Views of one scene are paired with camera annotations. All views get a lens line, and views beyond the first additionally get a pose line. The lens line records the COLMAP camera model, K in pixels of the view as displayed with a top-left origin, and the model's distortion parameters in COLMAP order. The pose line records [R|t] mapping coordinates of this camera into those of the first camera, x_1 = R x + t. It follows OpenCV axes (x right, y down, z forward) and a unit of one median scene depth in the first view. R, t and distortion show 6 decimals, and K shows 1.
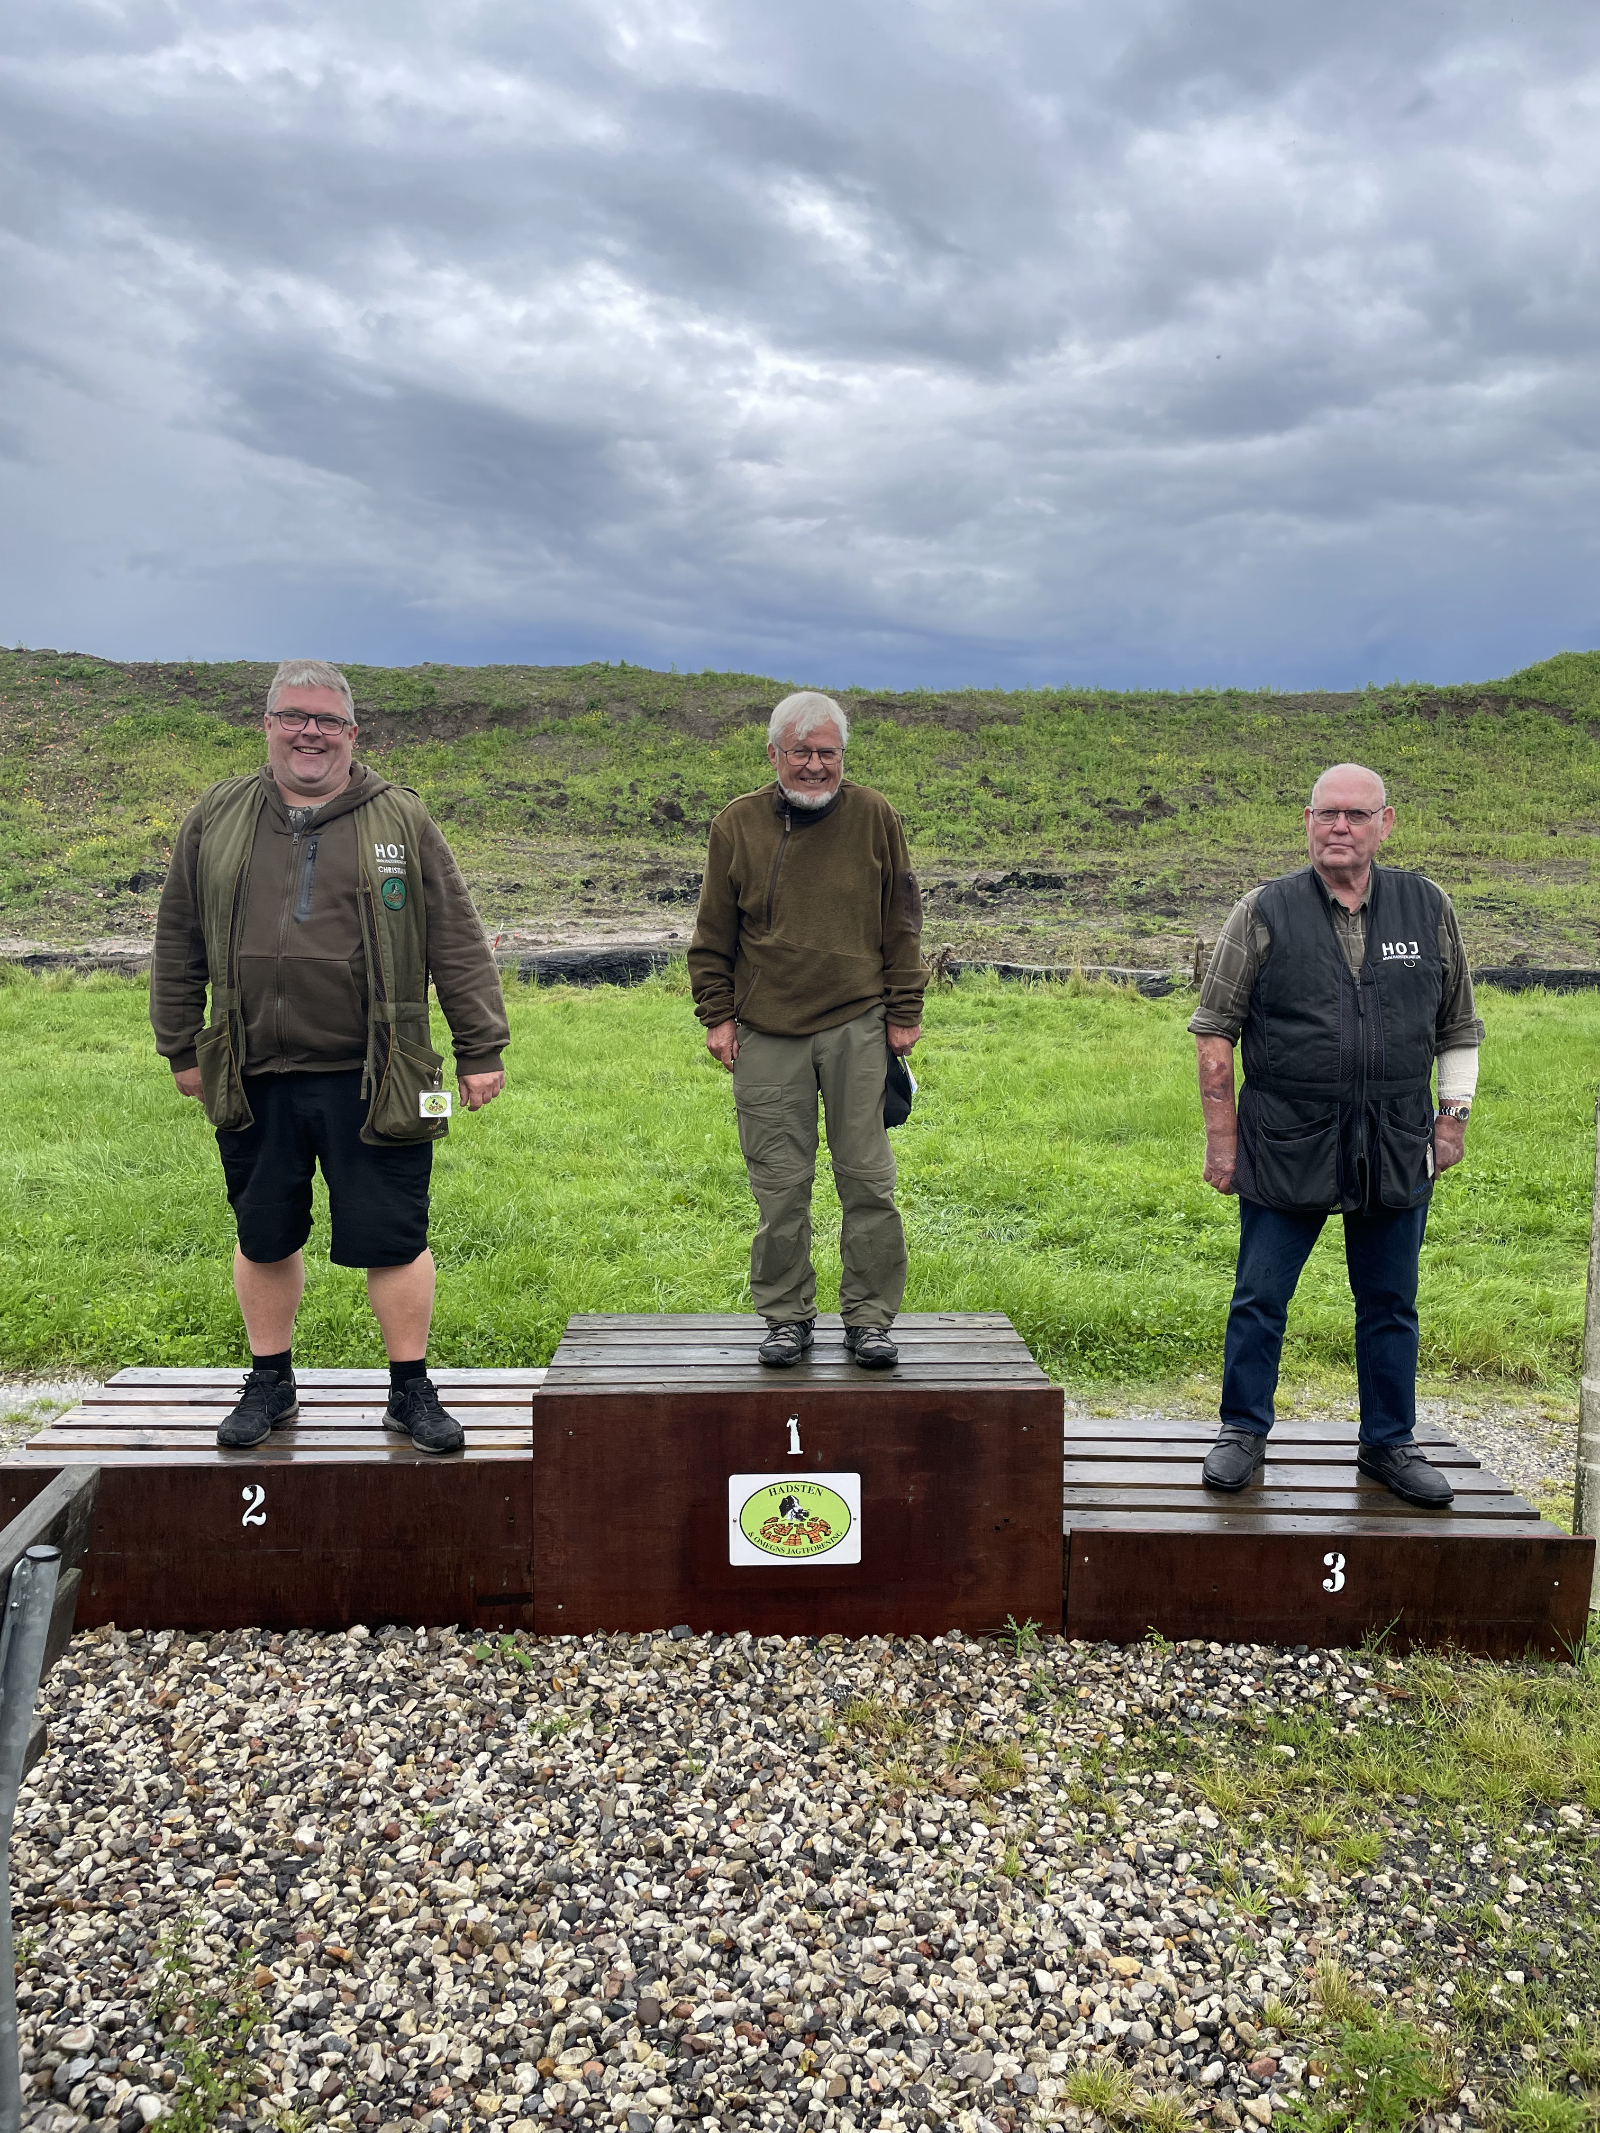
lens RADIAL K [[1615.8, 0, 812.2], [0, 1615.8, 1060.8], [0, 0, 1]] dist [0.101135, -0.141449]
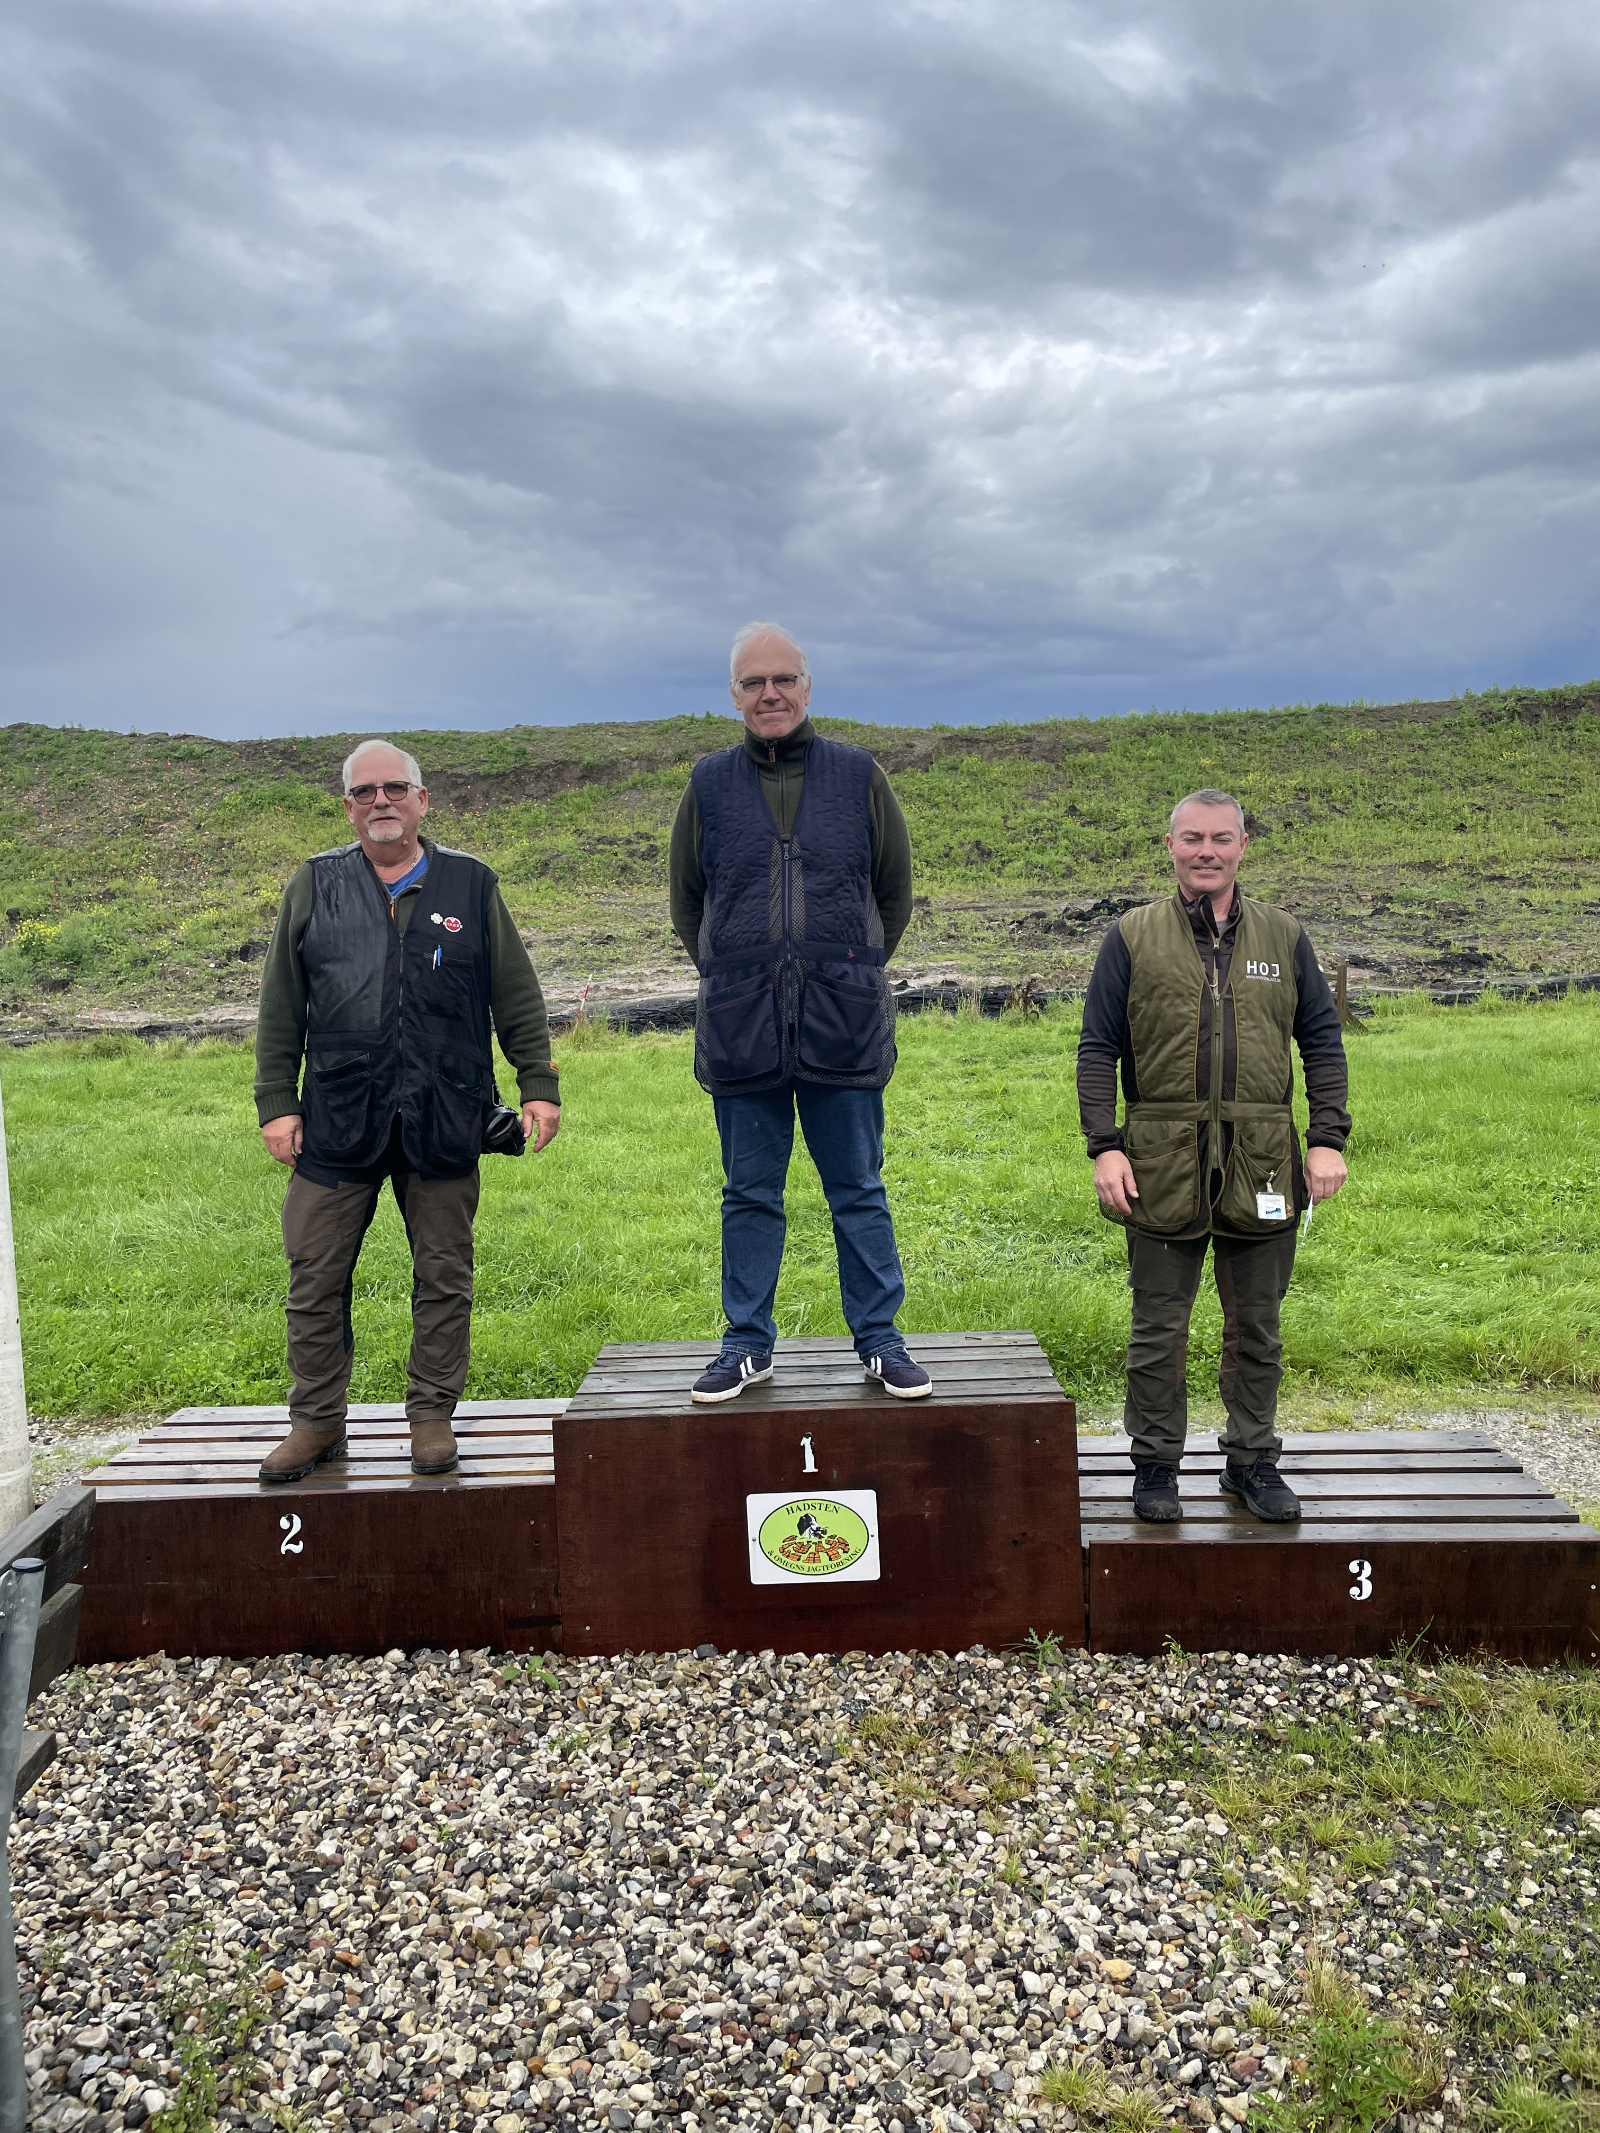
lens RADIAL K [[1615.7, 0, 803.3], [0, 1615.7, 1064.8], [0, 0, 1]] dist [0.100817, -0.141428]
pose [[0.996712, -0.041285, -0.069721, 0.074306], [0.039692, 0.998922, -0.024086, 0.013909], [0.070640, 0.021240, 0.997276, -0.018769]]
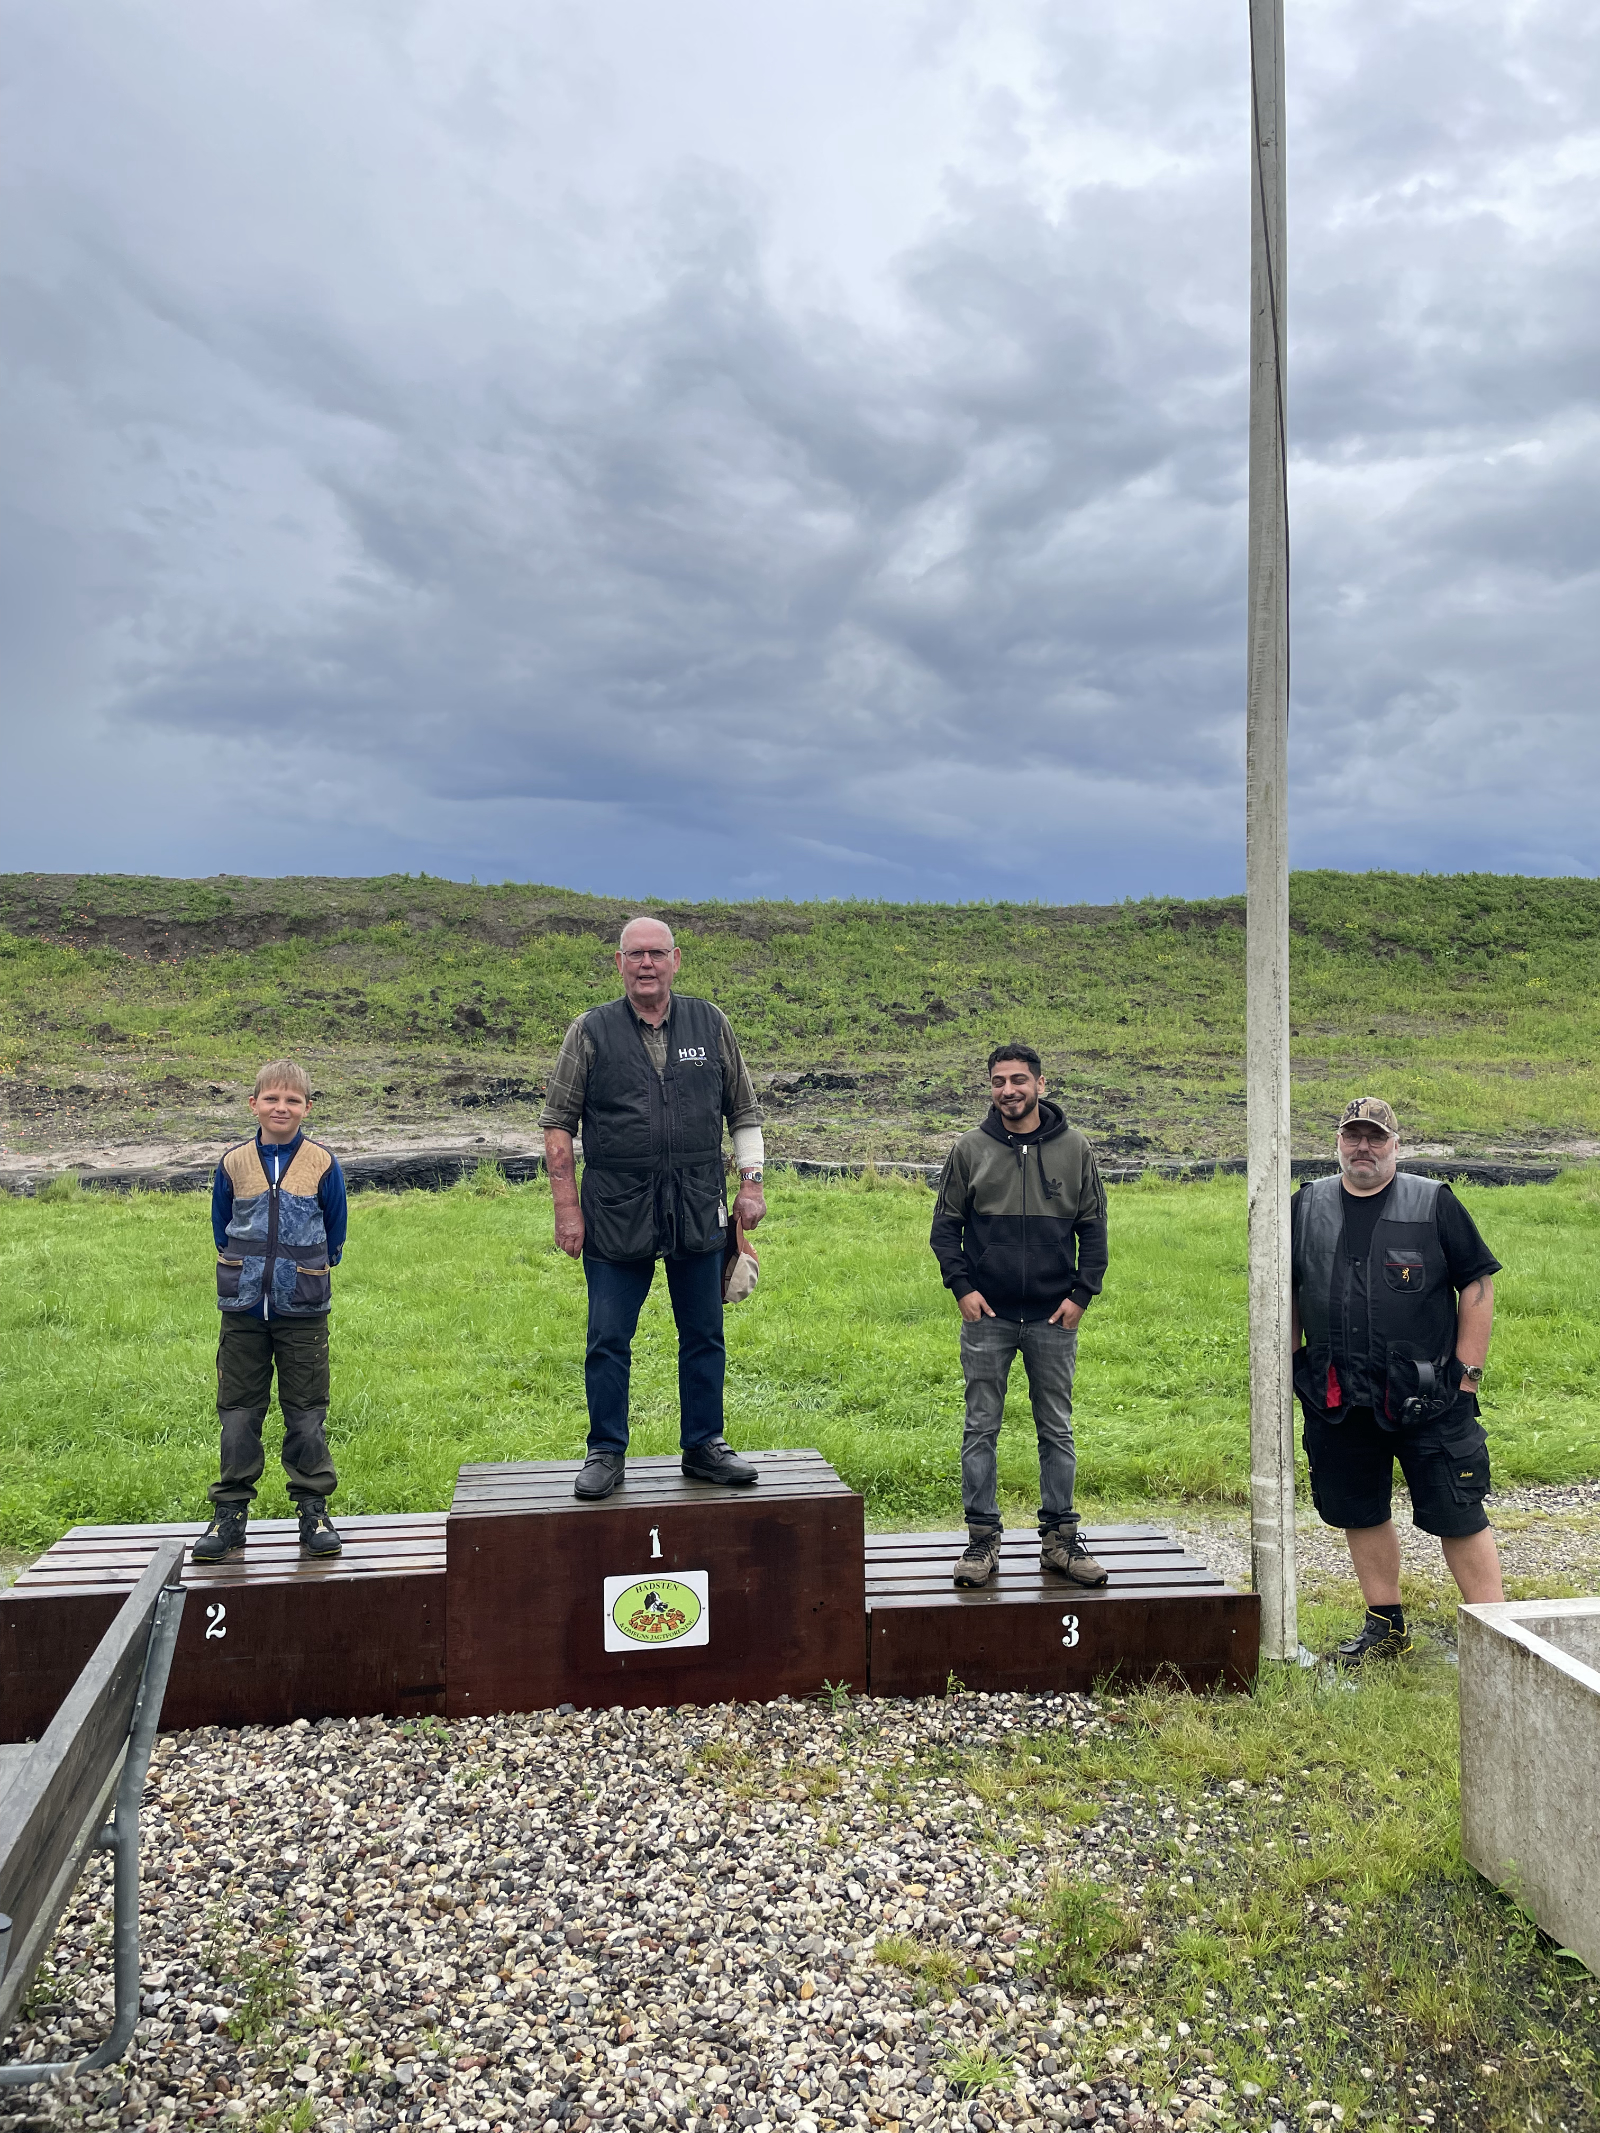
lens RADIAL K [[1614.1, 0, 806.4], [0, 1614.1, 1060.4], [0, 0, 1]] dist [0.099292, -0.140954]
pose [[0.992456, -0.010714, 0.122133, -0.051022], [0.025574, 0.992352, -0.120758, 0.014353], [-0.119905, 0.122971, 0.985140, -0.357053]]
